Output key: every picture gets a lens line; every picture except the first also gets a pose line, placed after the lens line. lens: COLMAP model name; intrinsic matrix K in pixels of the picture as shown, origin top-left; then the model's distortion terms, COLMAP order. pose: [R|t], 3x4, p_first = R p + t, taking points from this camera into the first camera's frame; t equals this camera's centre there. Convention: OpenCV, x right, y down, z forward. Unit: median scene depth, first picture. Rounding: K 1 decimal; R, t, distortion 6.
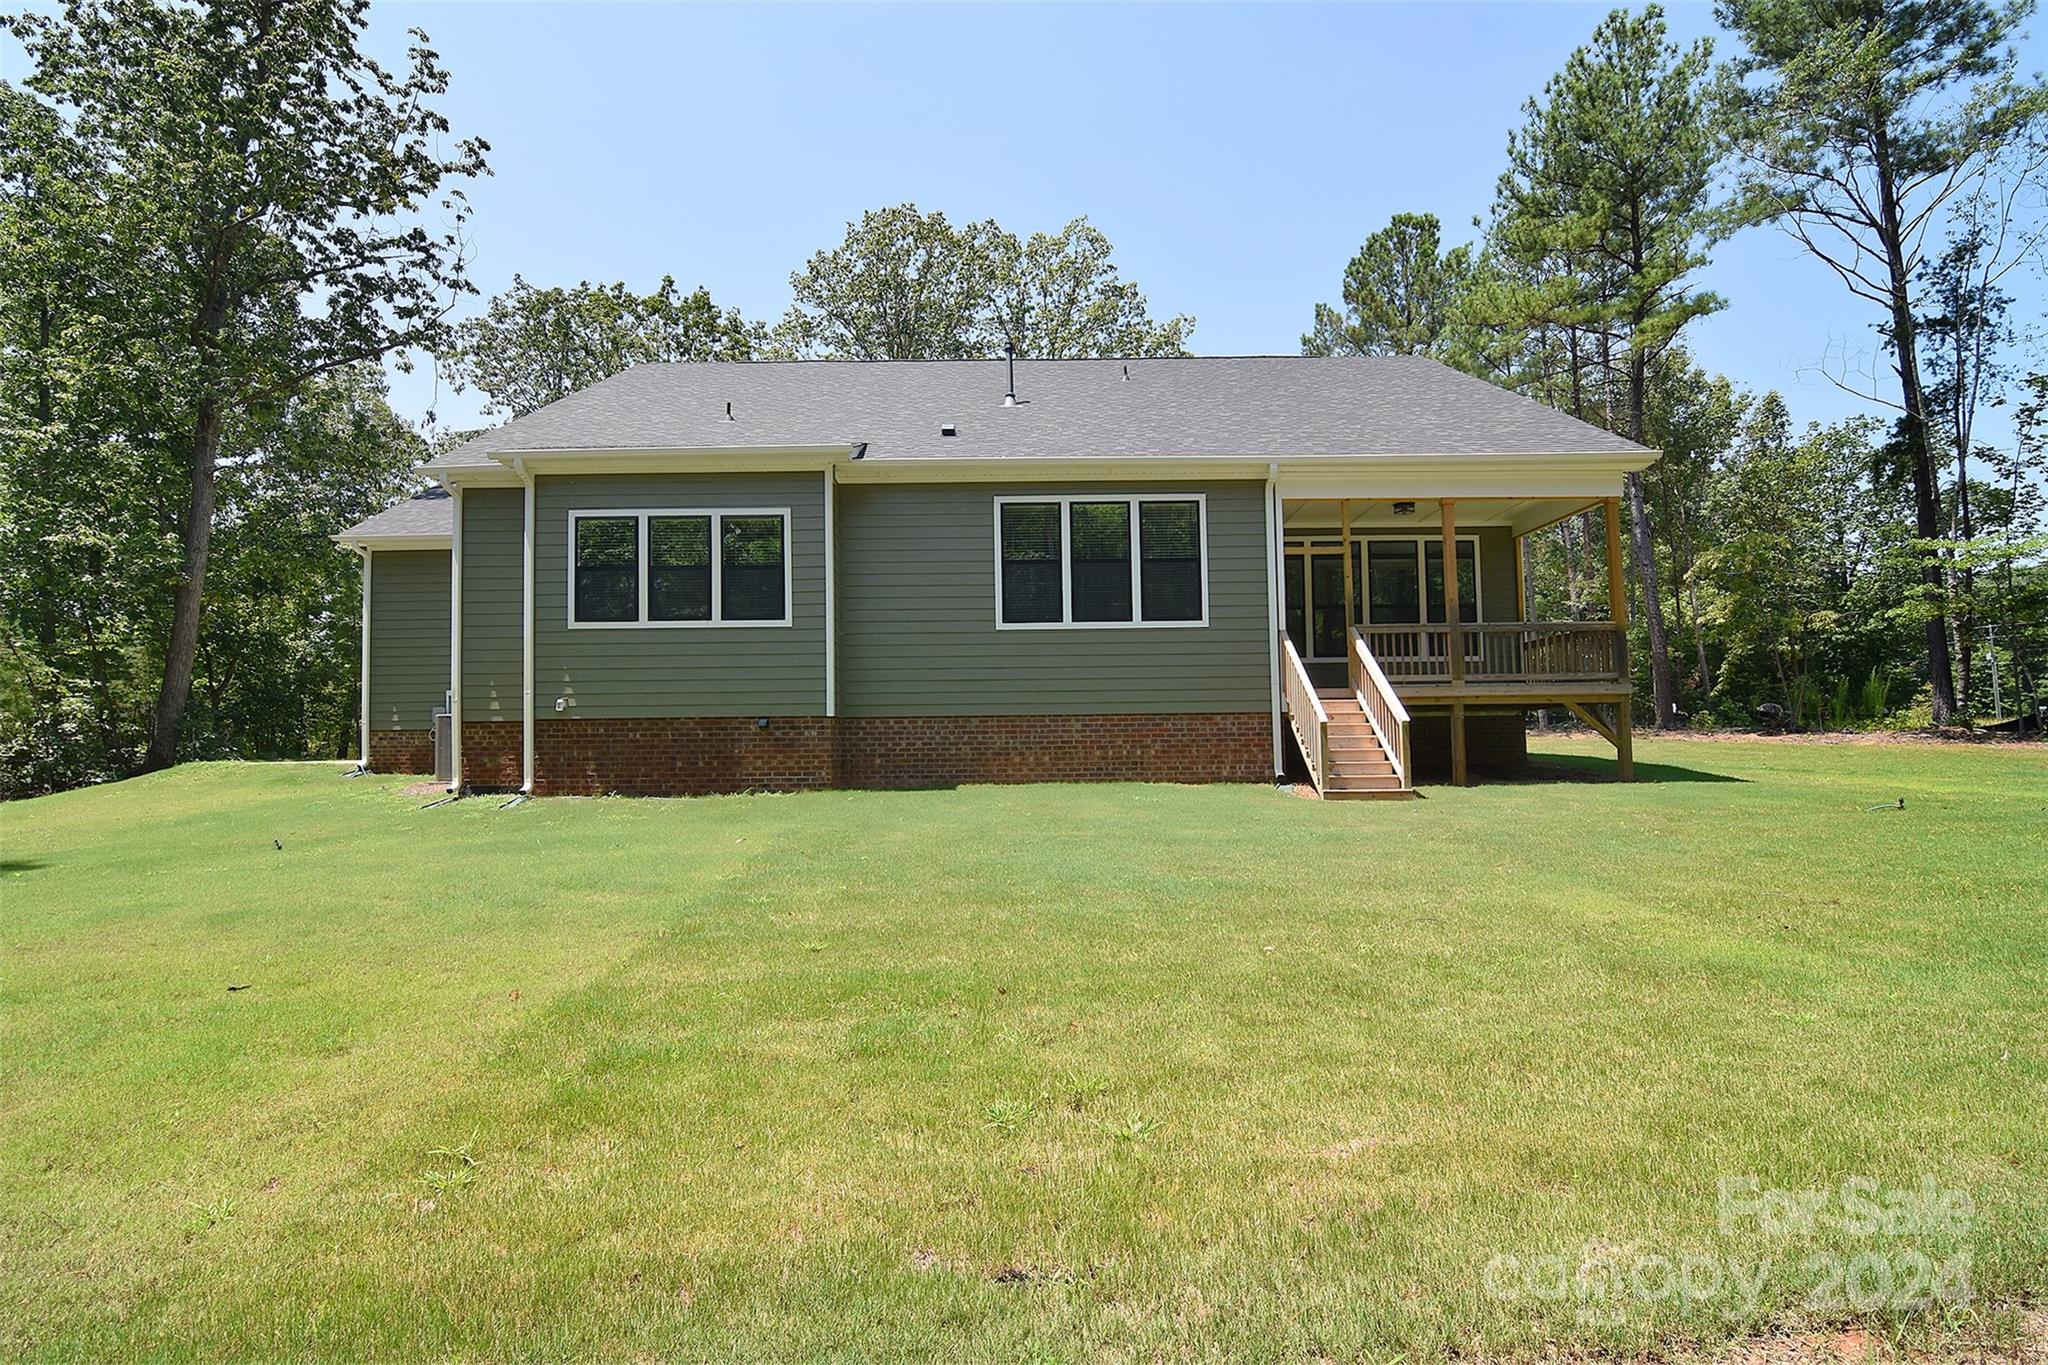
lens RADIAL K [[956.4, 0, 1020.7], [0, 956.4, 702.4], [0, 0, 1]] dist [-0.018535, 0.000151]
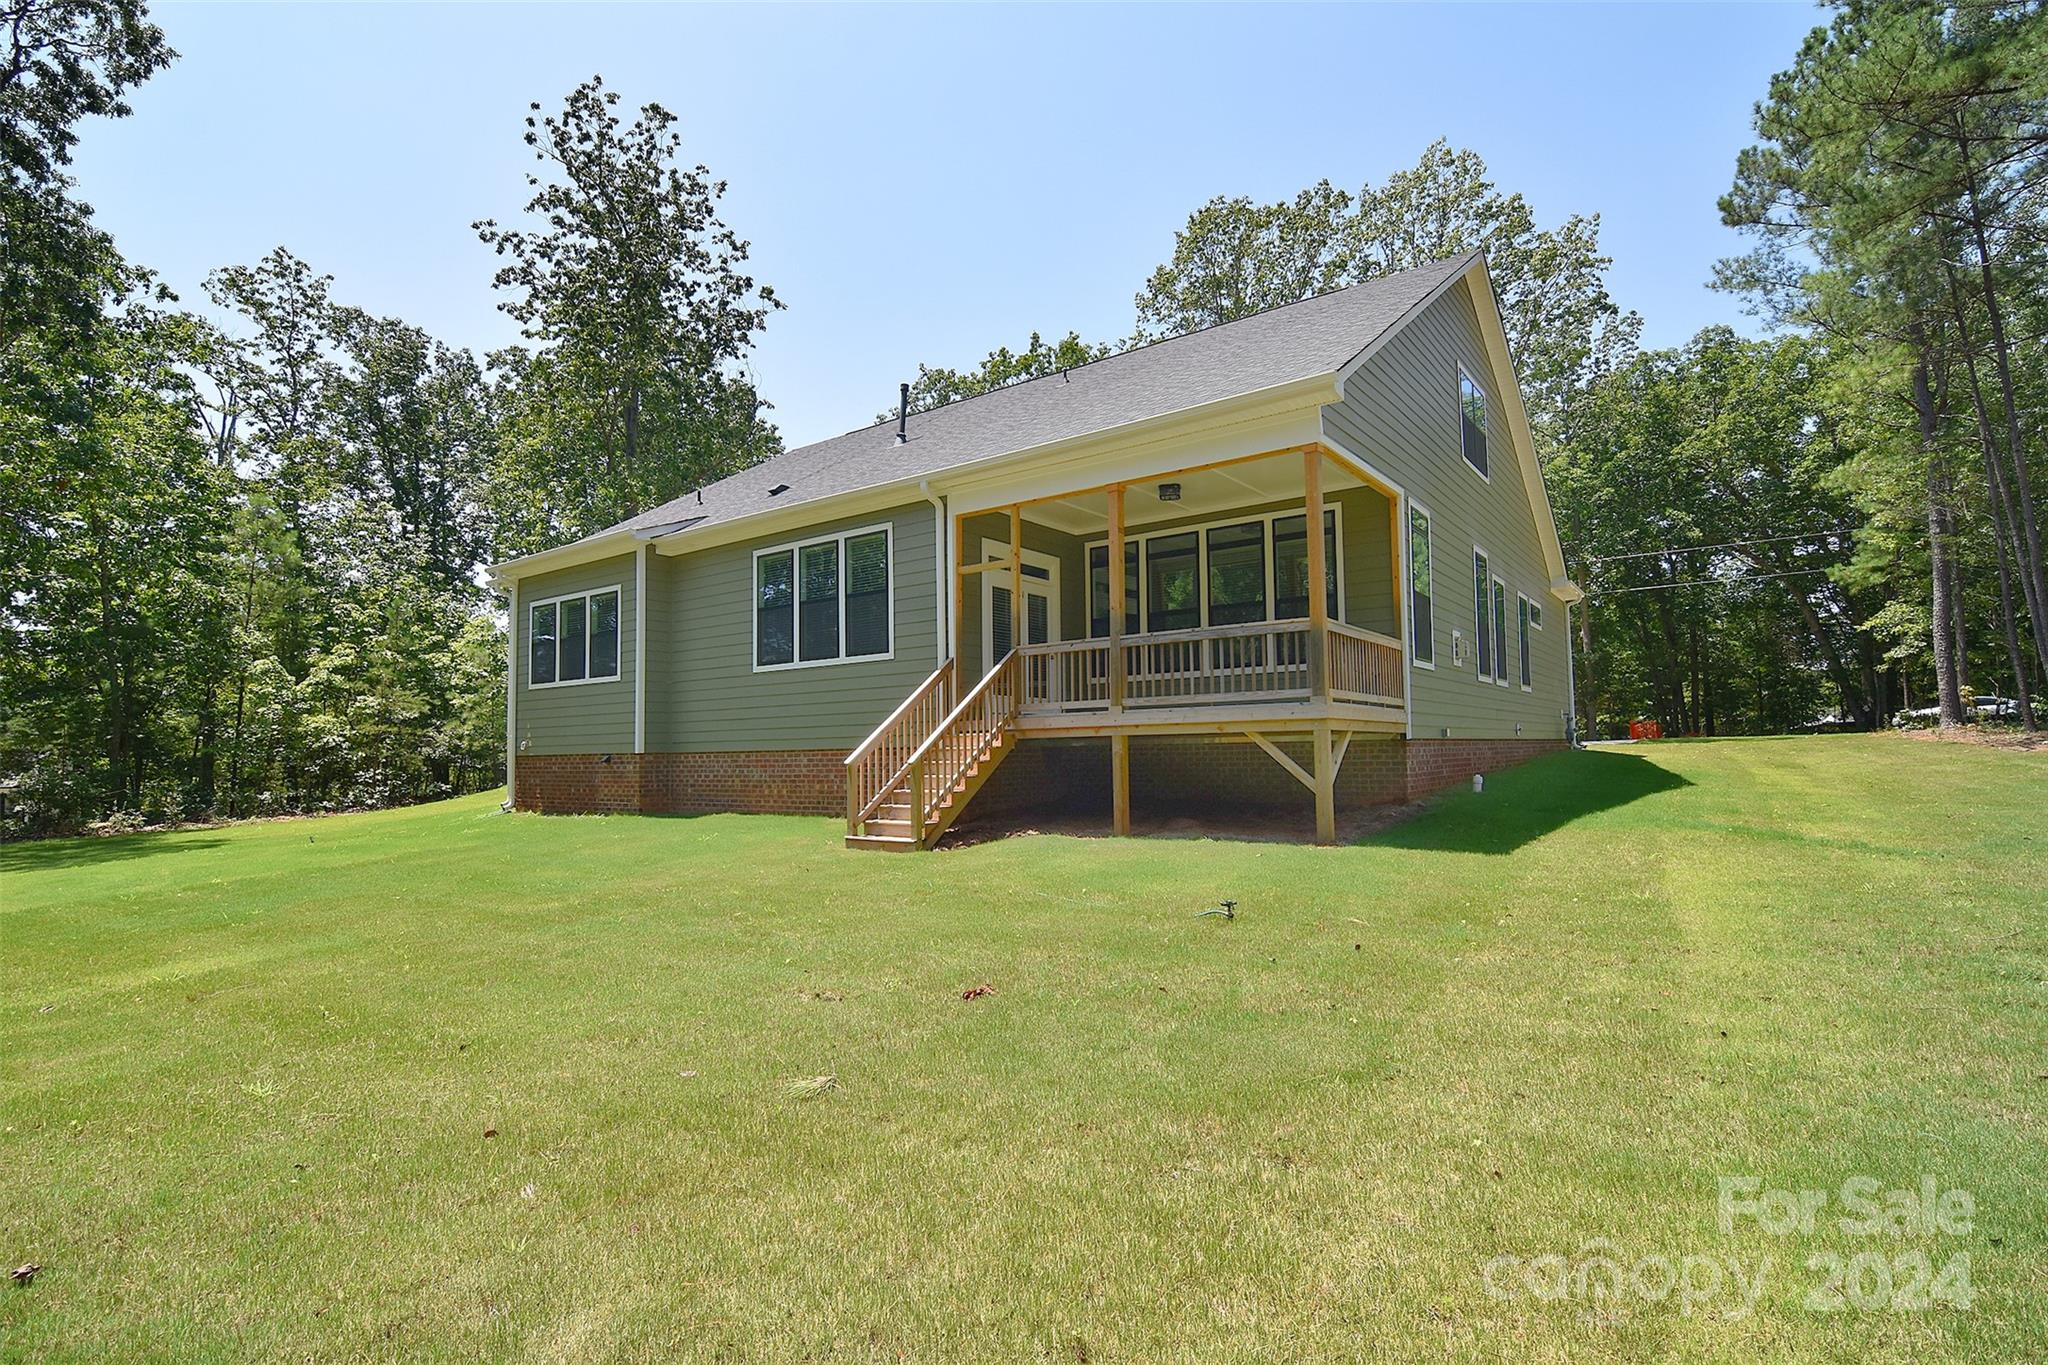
lens RADIAL K [[956.4, 0, 1020.7], [0, 956.4, 702.4], [0, 0, 1]] dist [-0.018535, 0.000151]
pose [[0.813184, -0.032597, -0.581093, 0.858247], [0.033374, 0.999399, -0.009359, -0.021375], [0.581049, -0.011783, 0.813784, 0.285287]]
